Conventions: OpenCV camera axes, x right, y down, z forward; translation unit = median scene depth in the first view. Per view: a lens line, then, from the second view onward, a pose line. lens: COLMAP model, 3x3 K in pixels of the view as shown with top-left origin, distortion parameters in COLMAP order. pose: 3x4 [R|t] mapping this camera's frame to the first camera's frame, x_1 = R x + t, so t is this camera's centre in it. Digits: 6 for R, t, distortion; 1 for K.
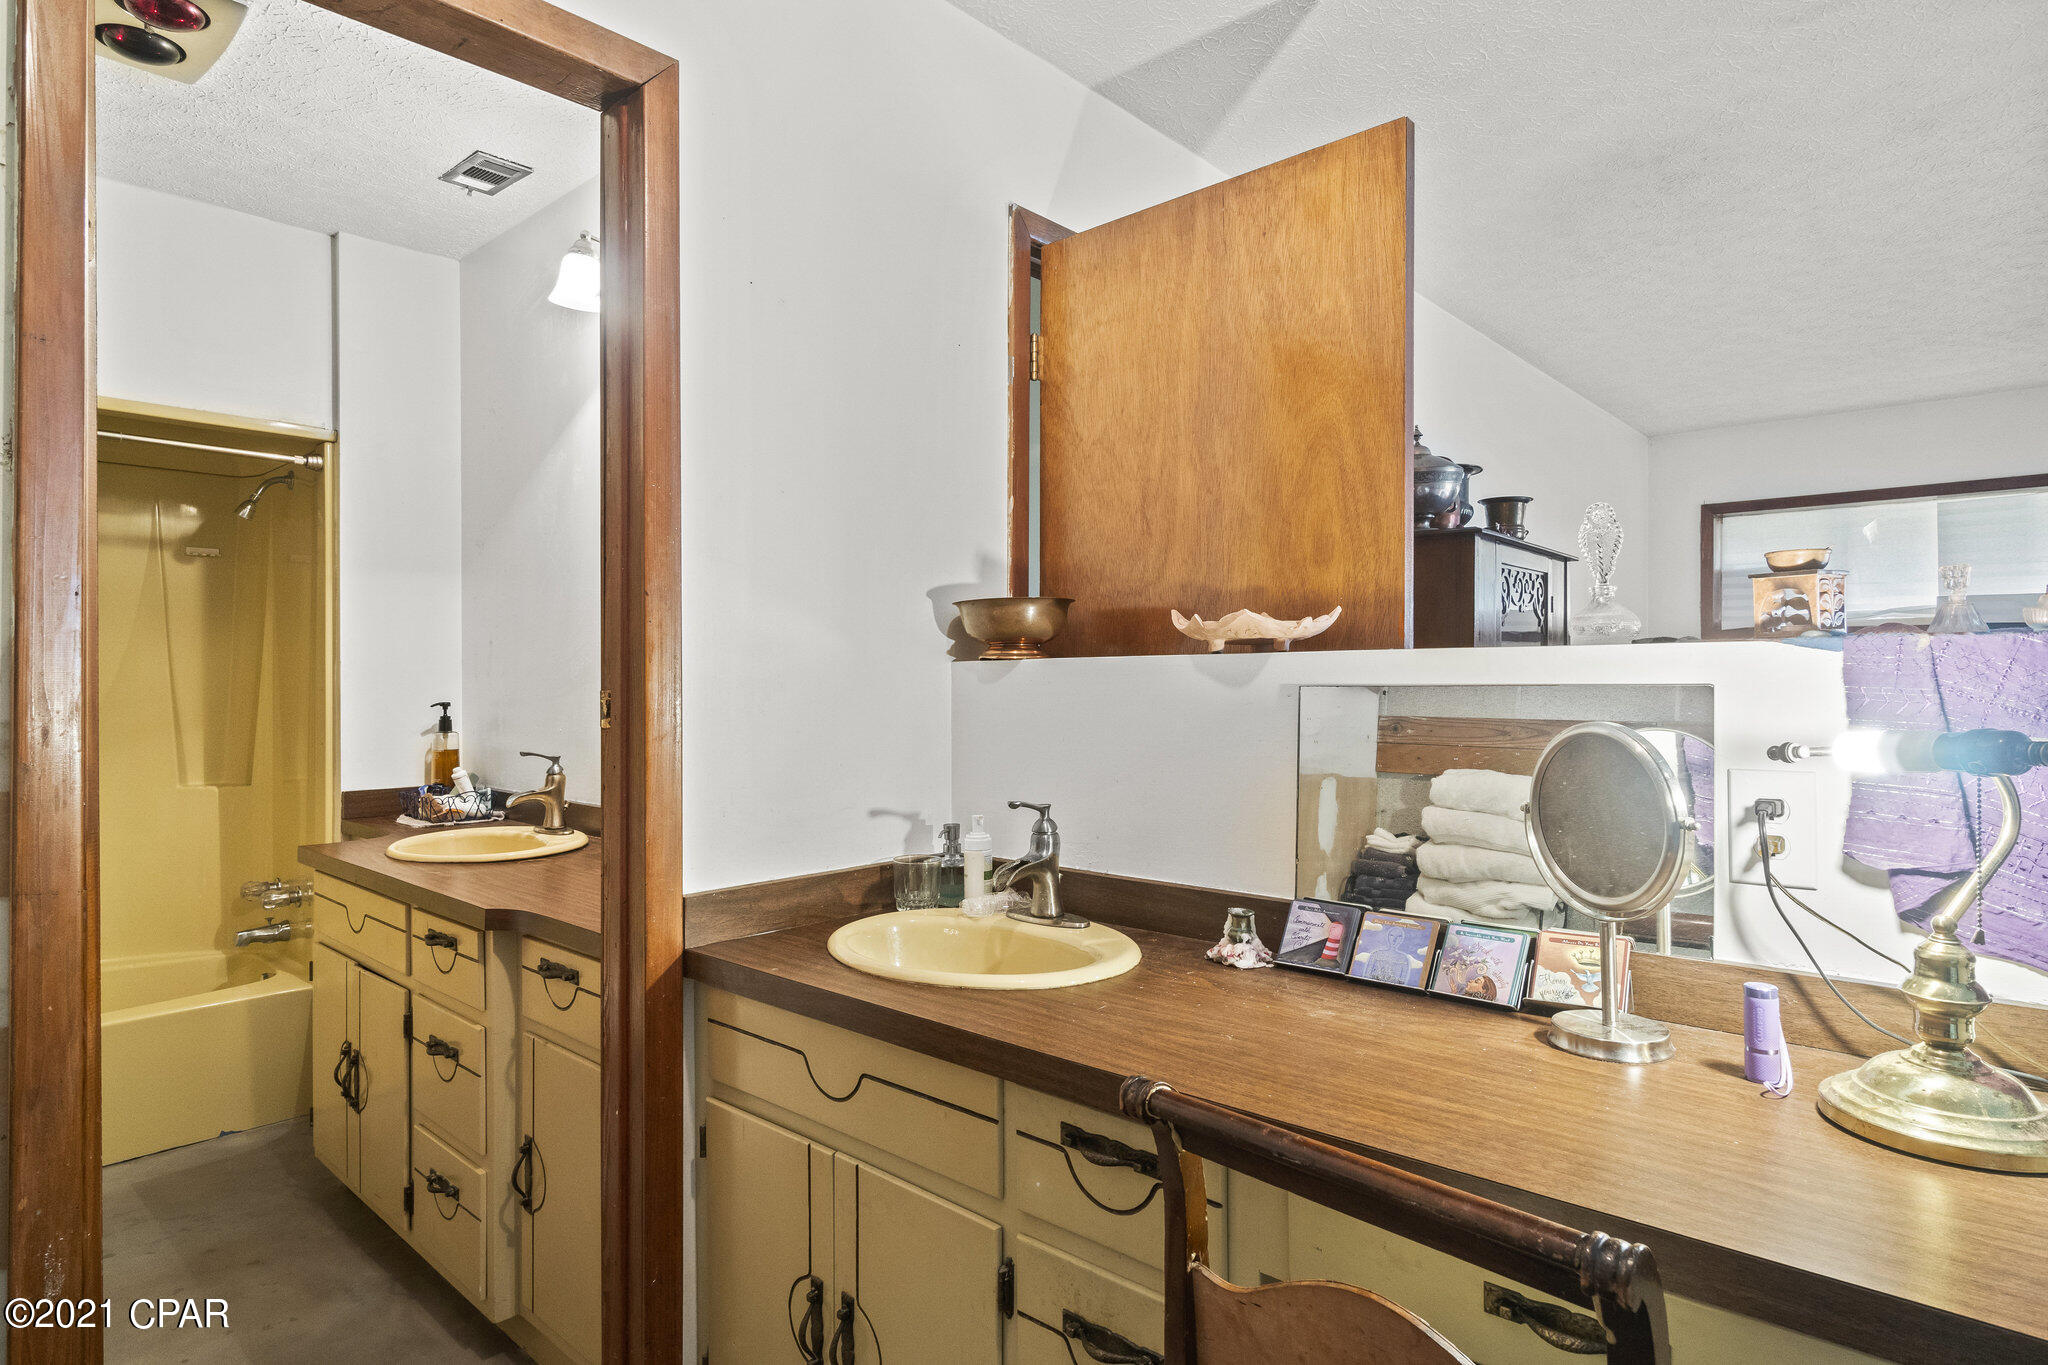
lens RADIAL K [[1136.0, 0, 1026.7], [0, 1136.0, 675.9], [0, 0, 1]] dist [-0.008502, 0.001334]
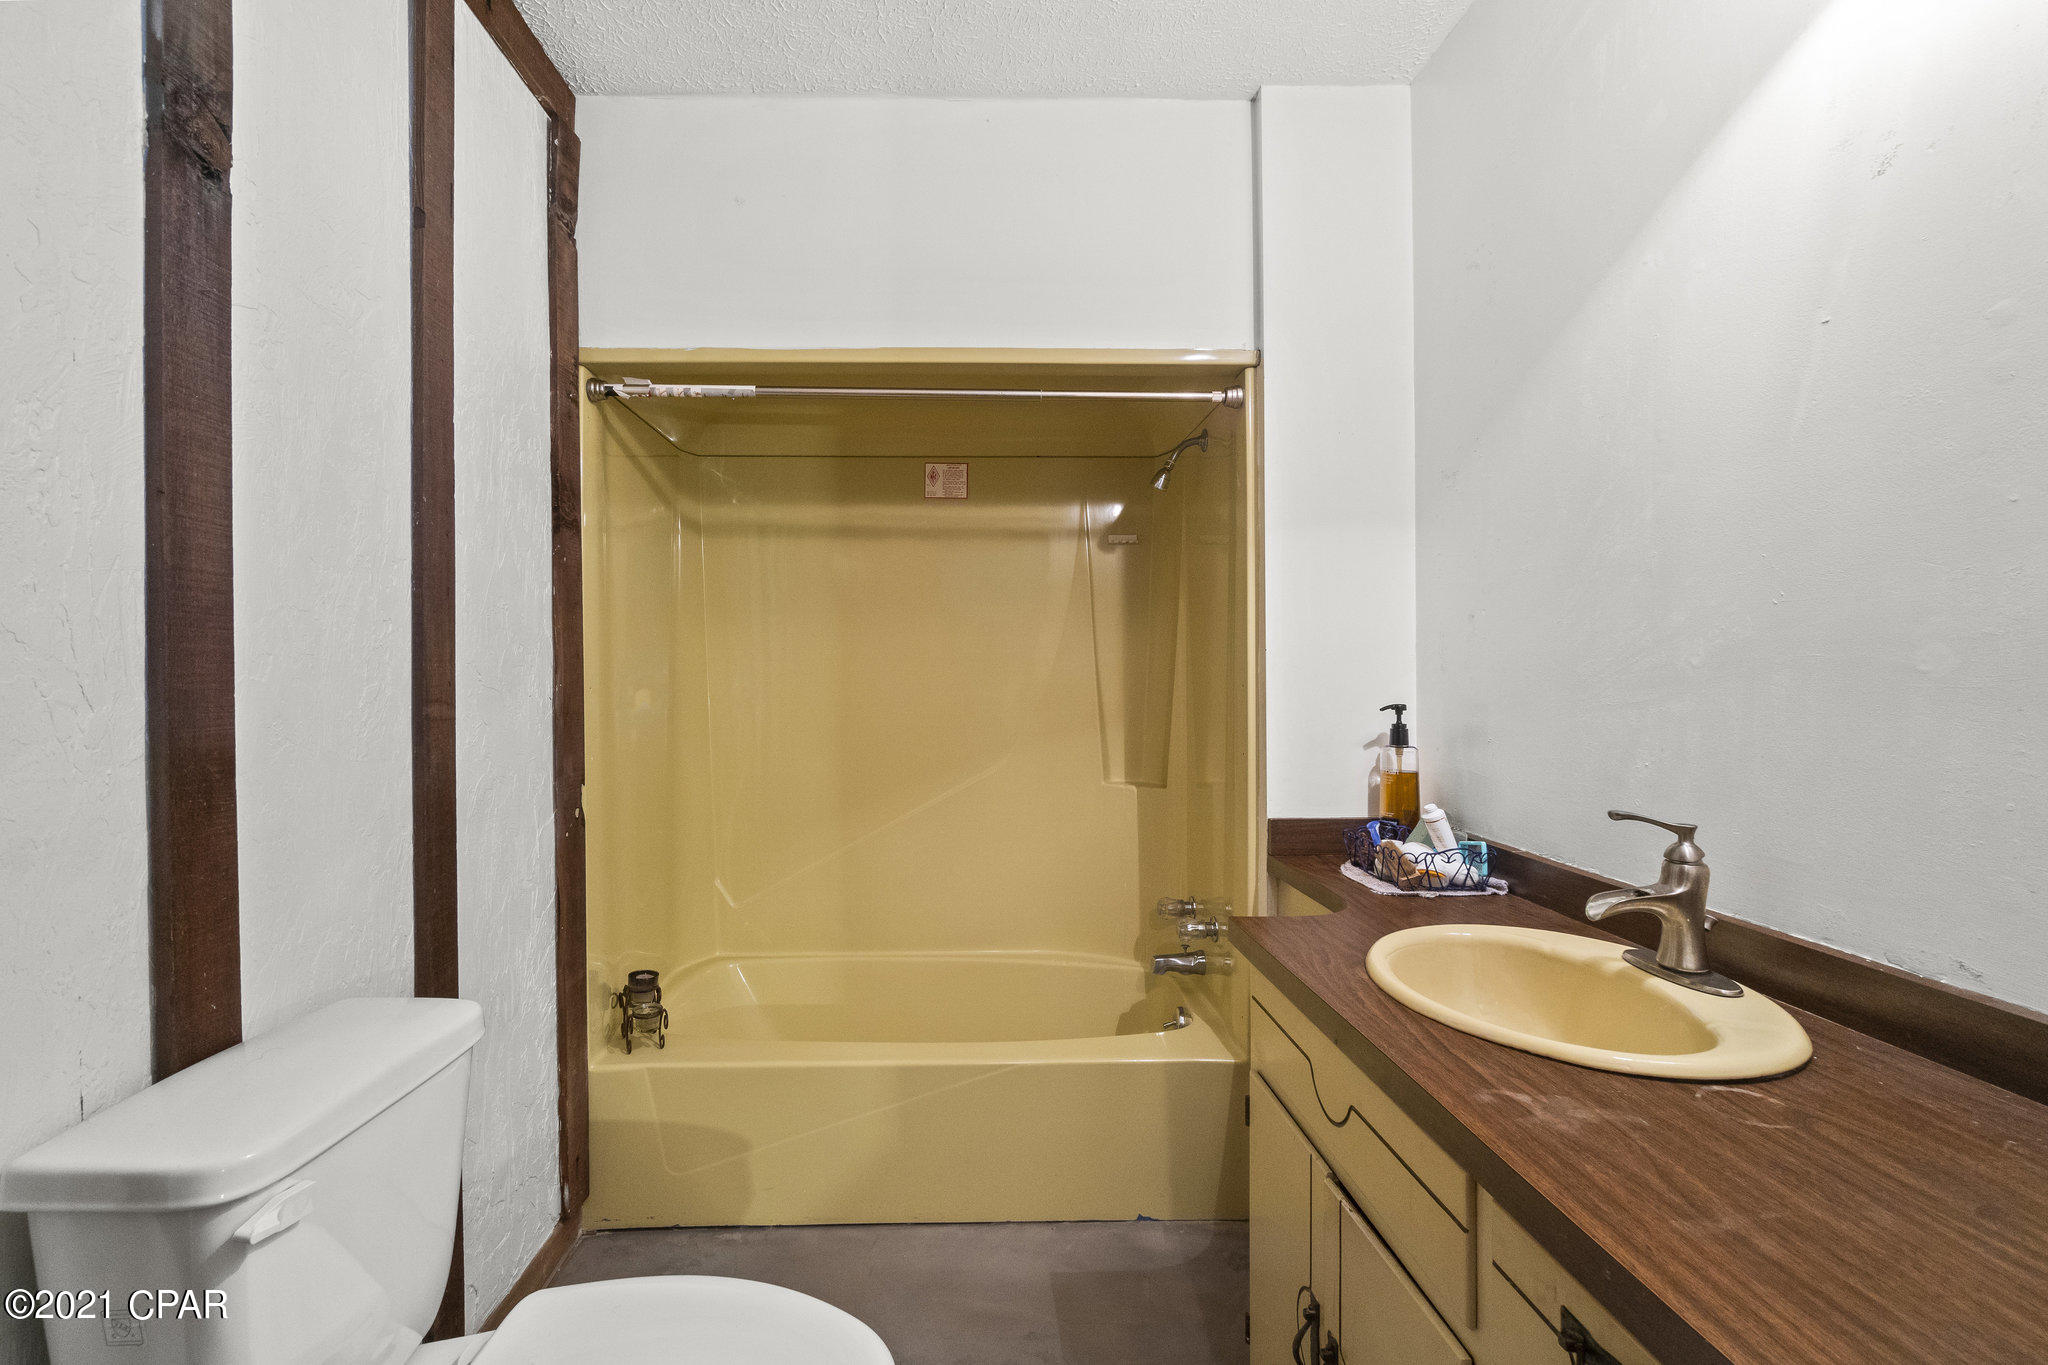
lens RADIAL K [[880.4, 0, 1024.1], [0, 880.4, 674.6], [0, 0, 1]] dist [0.000156, -0.000731]
pose [[0.728167, 0.000448, -0.685399, -0.315119], [0.004788, 0.999972, 0.005740, 0.000569], [0.685383, -0.007461, 0.728145, 0.451734]]
